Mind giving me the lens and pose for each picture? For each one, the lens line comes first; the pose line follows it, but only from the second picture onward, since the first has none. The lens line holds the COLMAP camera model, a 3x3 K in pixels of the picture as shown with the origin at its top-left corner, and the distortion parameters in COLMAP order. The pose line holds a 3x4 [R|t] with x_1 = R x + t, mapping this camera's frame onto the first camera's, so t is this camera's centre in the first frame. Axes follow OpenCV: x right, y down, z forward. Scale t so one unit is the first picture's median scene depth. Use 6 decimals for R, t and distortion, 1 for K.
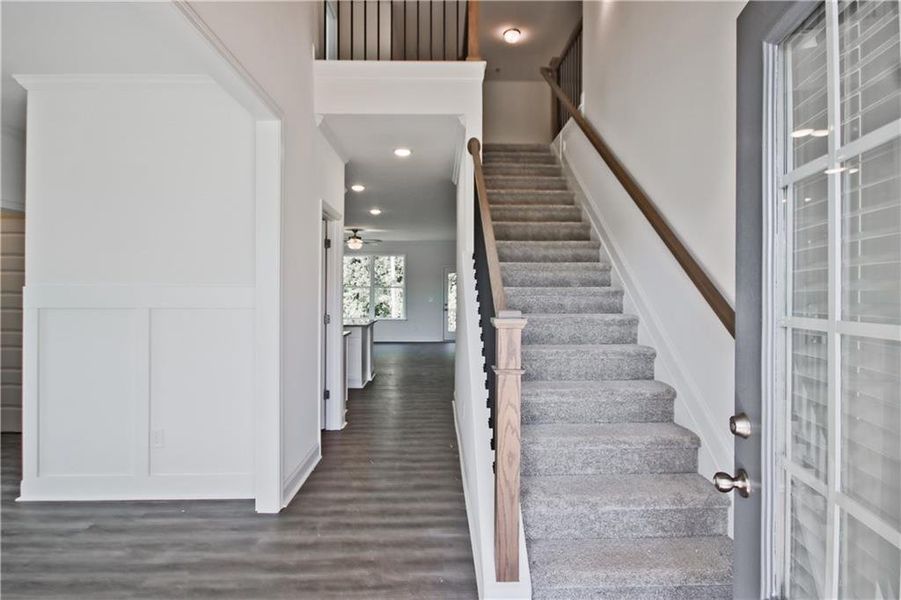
lens RADIAL K [[474.2, 0, 450.5], [0, 474.2, 300.0], [0, 0, 1]] dist [-0.002198, 0.000188]
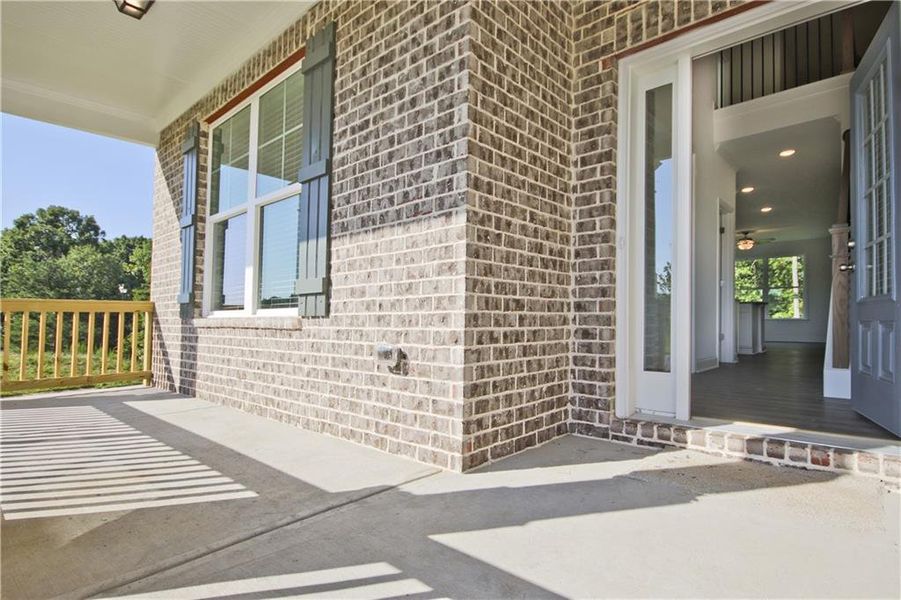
lens RADIAL K [[464.5, 0, 453.2], [0, 464.5, 315.8], [0, 0, 1]] dist [0.002230, 0.000163]
pose [[0.723316, -0.007147, -0.690480, 0.067826], [-0.007039, 0.999818, -0.017722, 0.096159], [0.690481, 0.017679, 0.723134, -0.322642]]
